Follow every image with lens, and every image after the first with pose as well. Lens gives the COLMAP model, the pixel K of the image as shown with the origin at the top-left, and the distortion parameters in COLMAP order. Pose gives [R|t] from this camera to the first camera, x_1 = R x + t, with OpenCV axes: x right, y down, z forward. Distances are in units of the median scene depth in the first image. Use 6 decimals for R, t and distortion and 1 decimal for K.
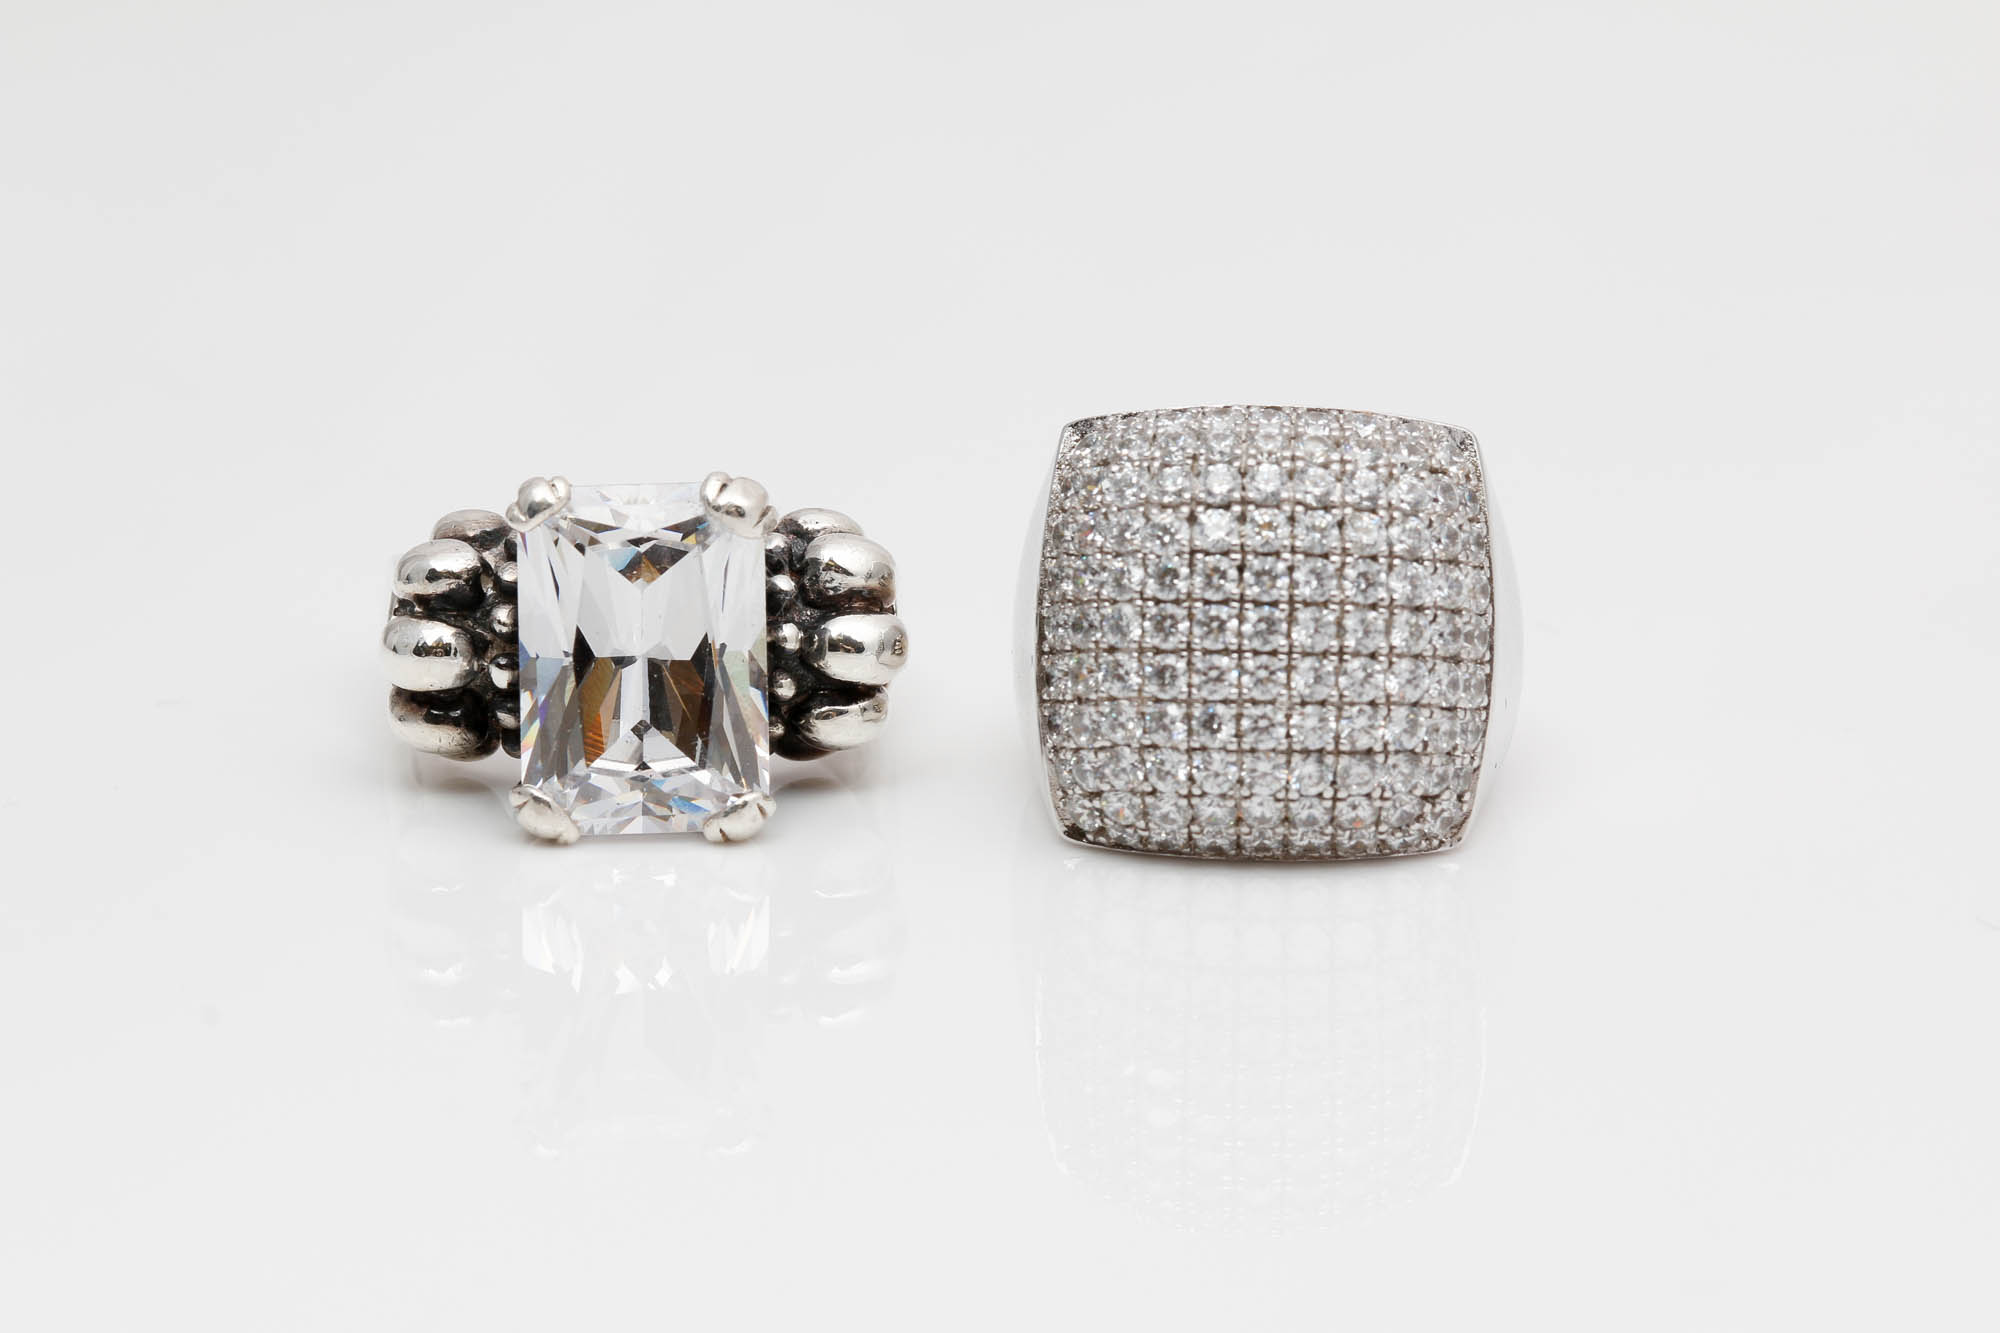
lens RADIAL K [[9486.4, 0, 1010.0], [0, 9486.4, 678.0], [0, 0, 1]] dist [1.577054, 0.000000]
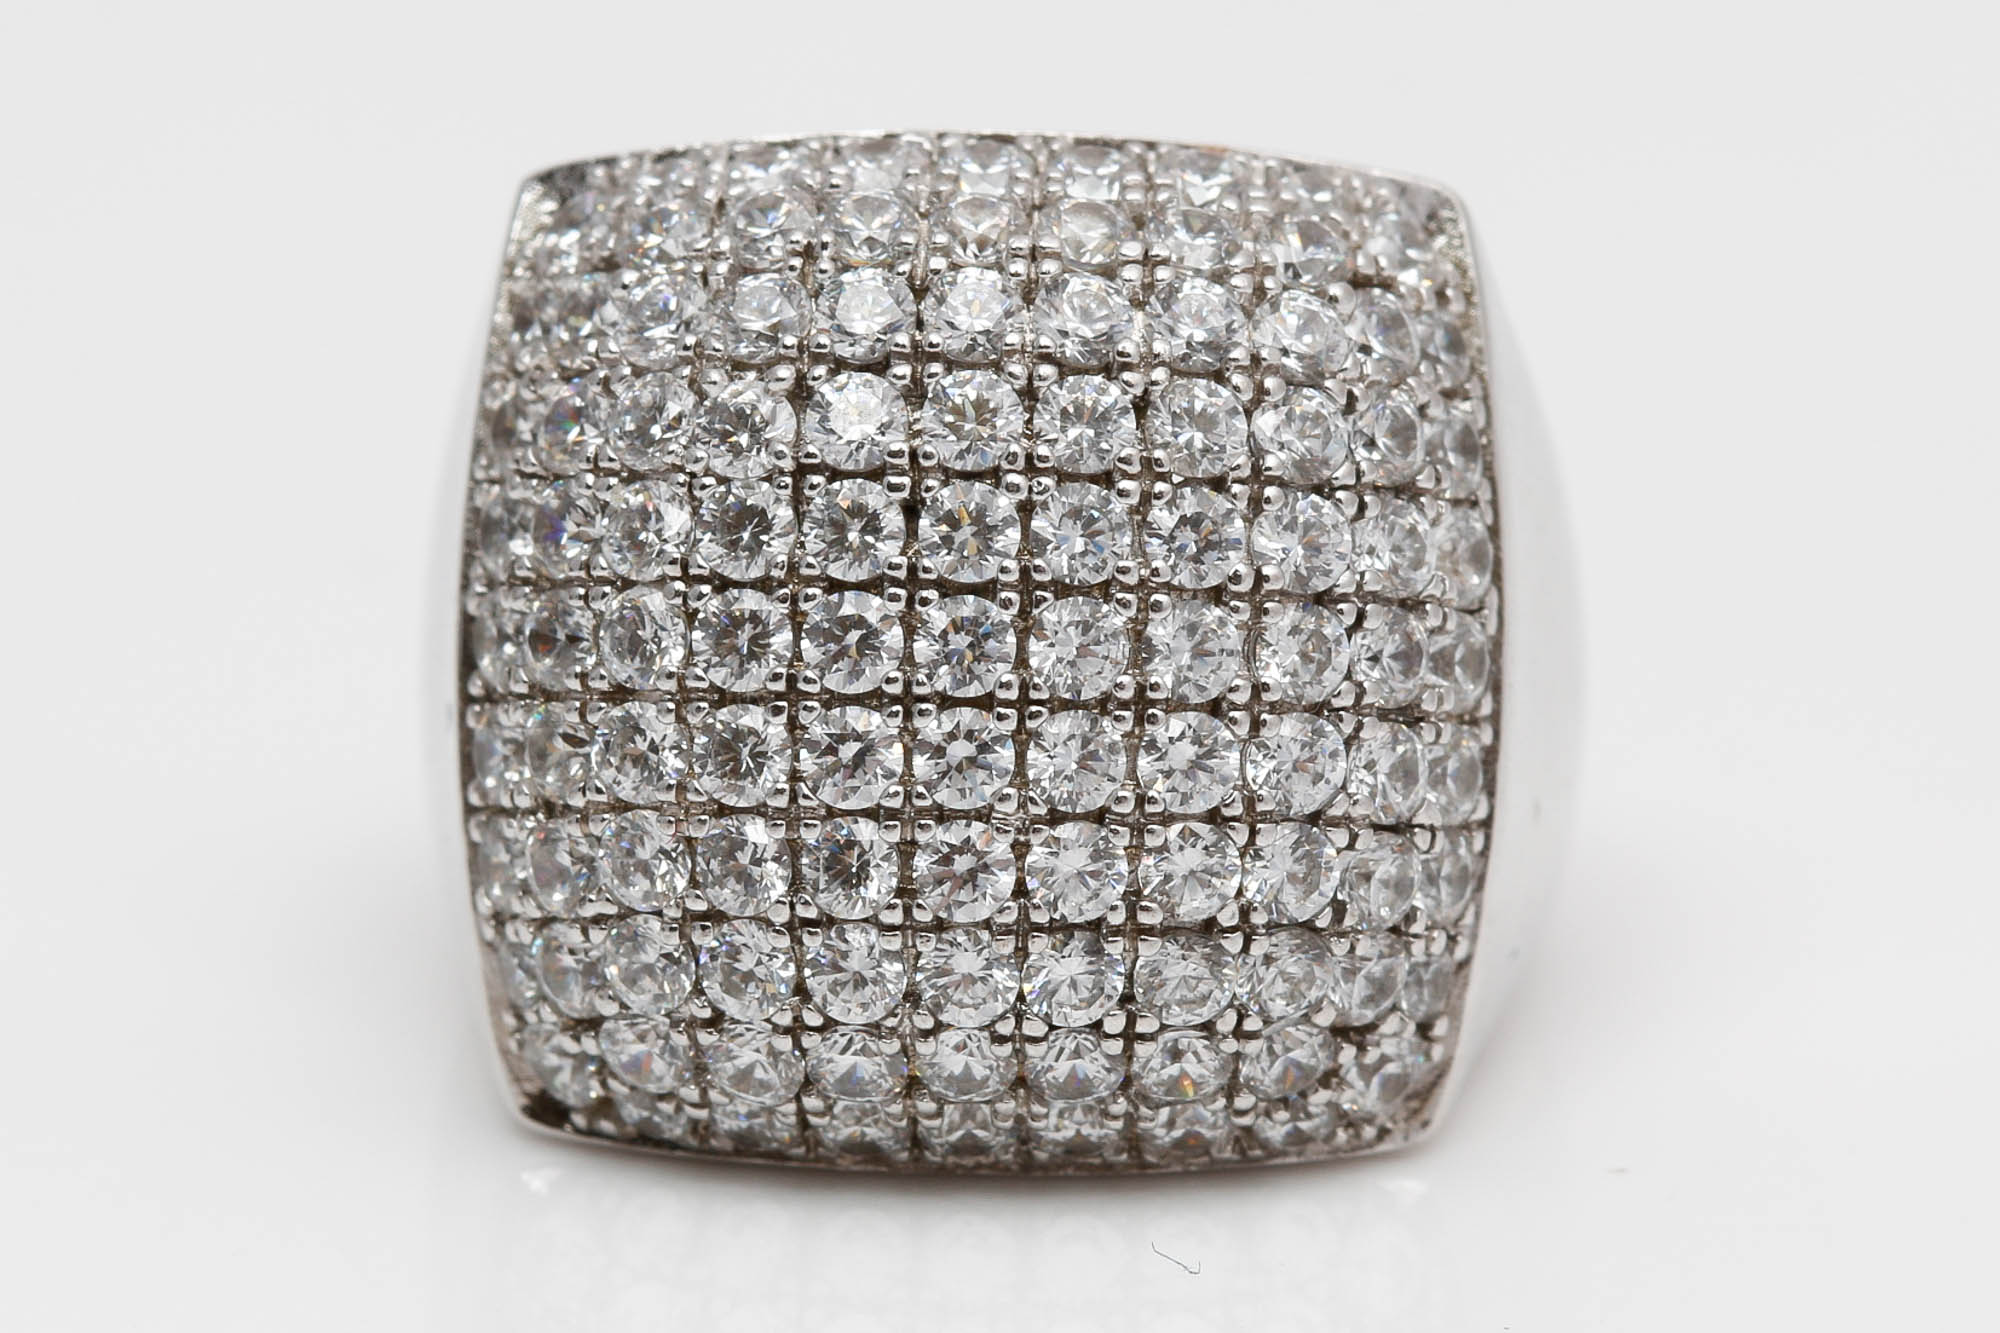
lens RADIAL K [[9486.4, 0, 995.8], [0, 9486.4, 656.5], [0, 0, 1]] dist [1.577054, 0.000000]
pose [[0.997246, -0.000410, -0.074160, 0.060252], [0.001944, 0.999786, 0.020613, -0.013647], [0.074135, -0.020700, 0.997033, 0.563889]]
